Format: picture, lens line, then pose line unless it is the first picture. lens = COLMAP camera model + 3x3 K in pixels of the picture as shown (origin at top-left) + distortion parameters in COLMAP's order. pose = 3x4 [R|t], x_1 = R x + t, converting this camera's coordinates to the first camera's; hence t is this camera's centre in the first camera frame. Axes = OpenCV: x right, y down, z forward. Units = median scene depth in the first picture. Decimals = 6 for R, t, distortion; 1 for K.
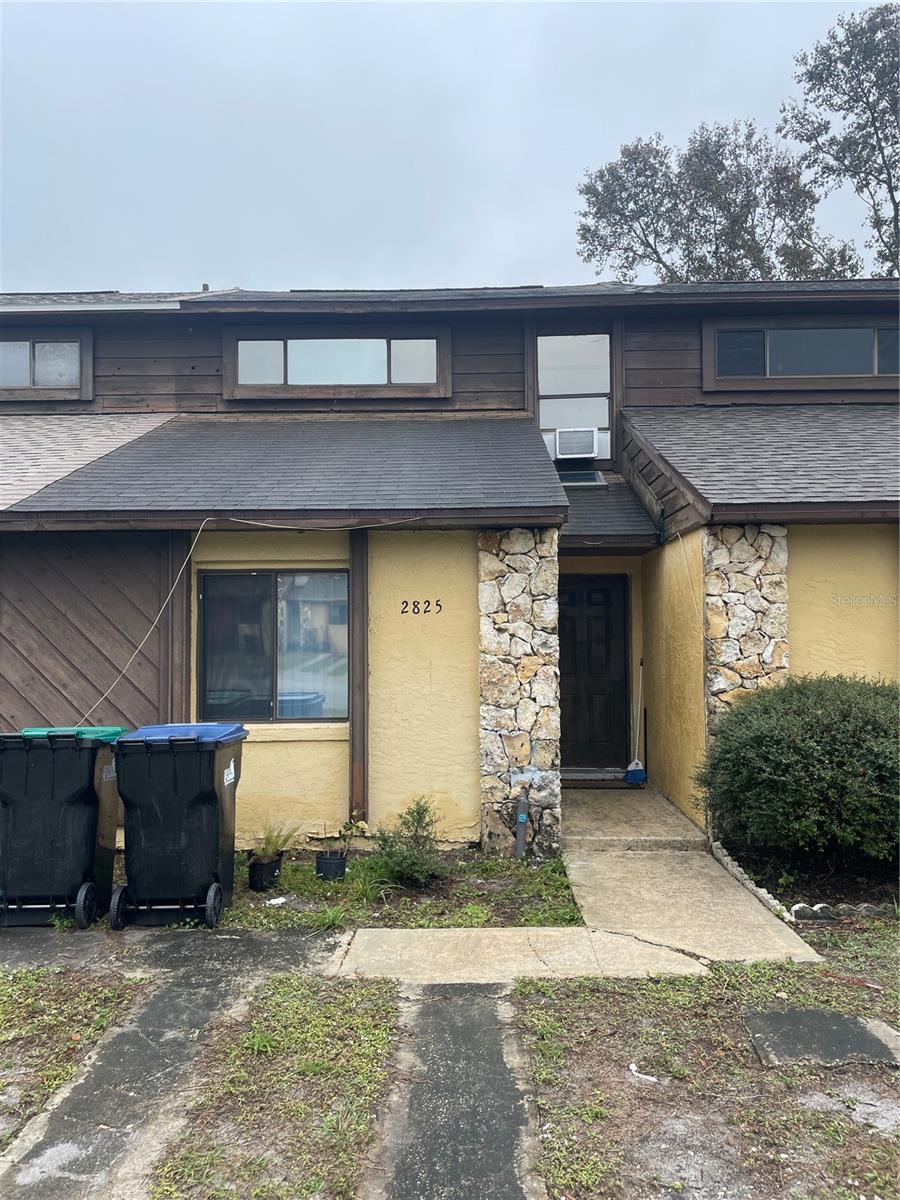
lens RADIAL K [[910.5, 0, 449.1], [0, 910.5, 599.4], [0, 0, 1]] dist [0.085915, -0.115698]
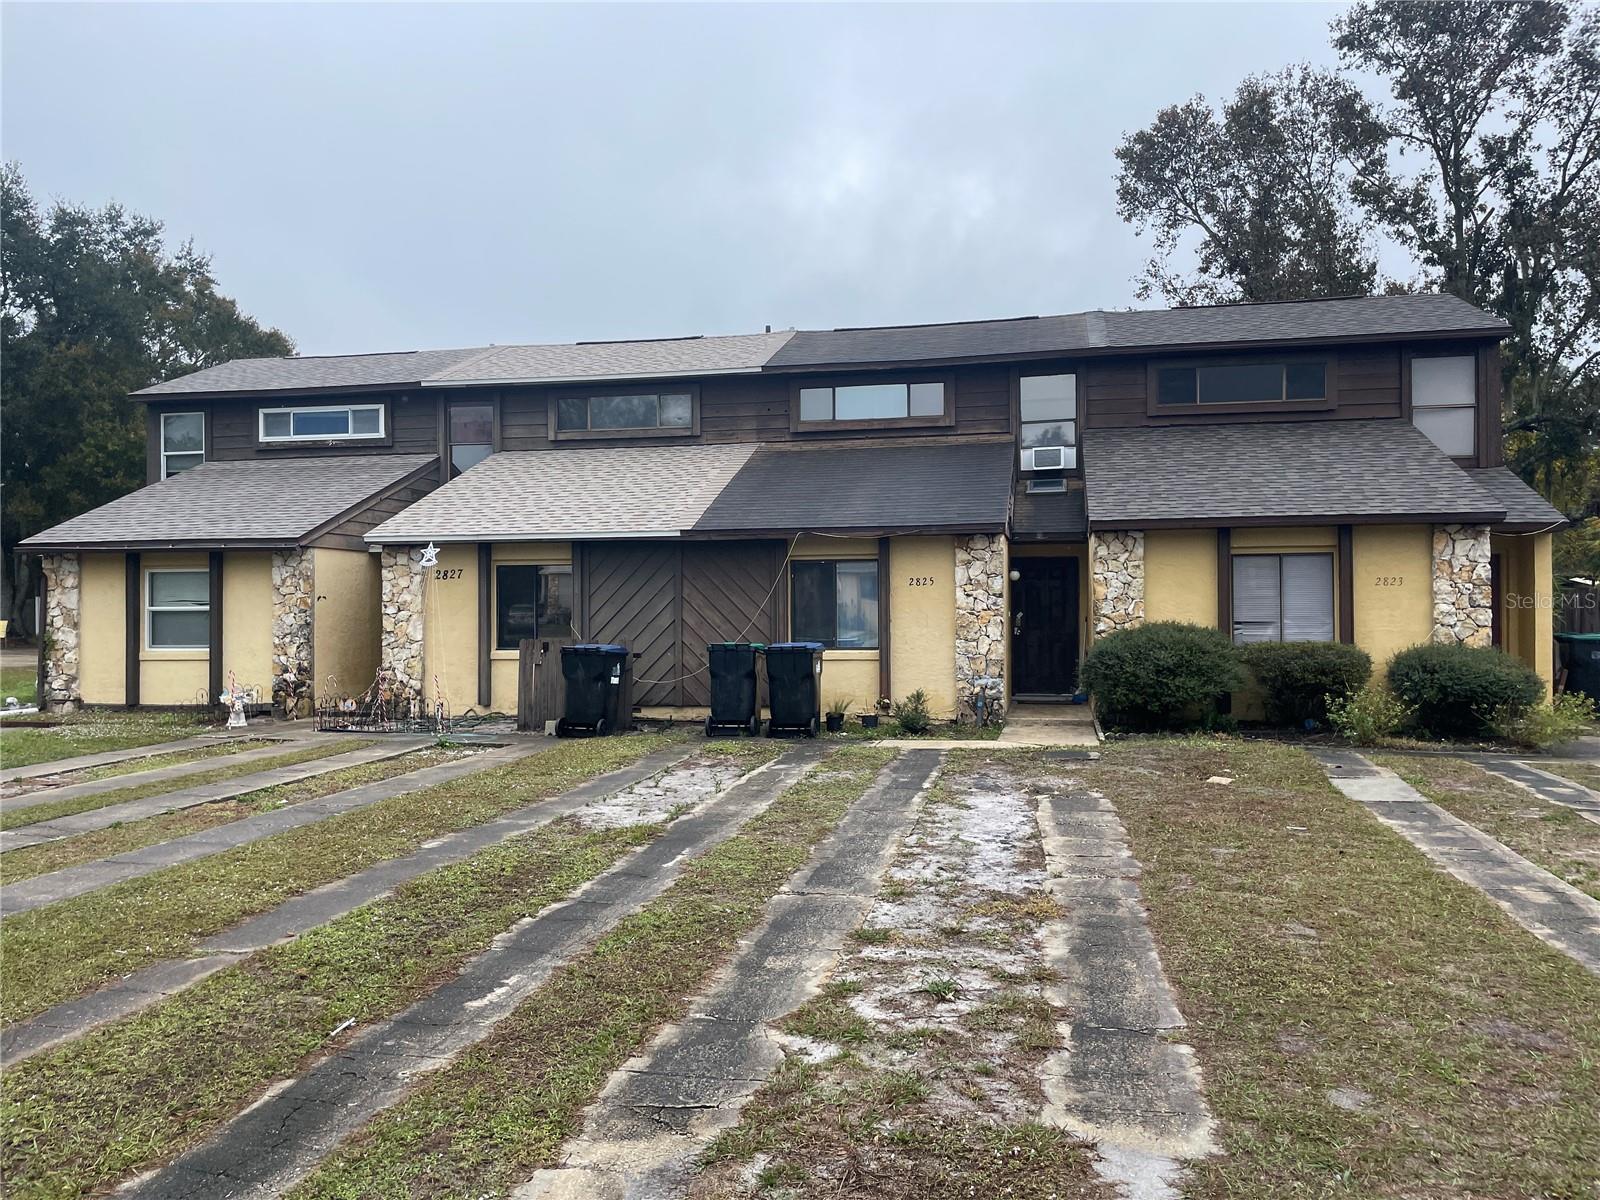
lens RADIAL K [[1214.0, 0, 790.2], [0, 1214.0, 601.6], [0, 0, 1]] dist [0.085915, -0.115698]
pose [[0.982313, -0.001454, -0.187239, 0.151128], [0.006930, 0.999567, 0.028598, -0.020537], [0.187116, -0.029390, 0.981898, -1.246503]]
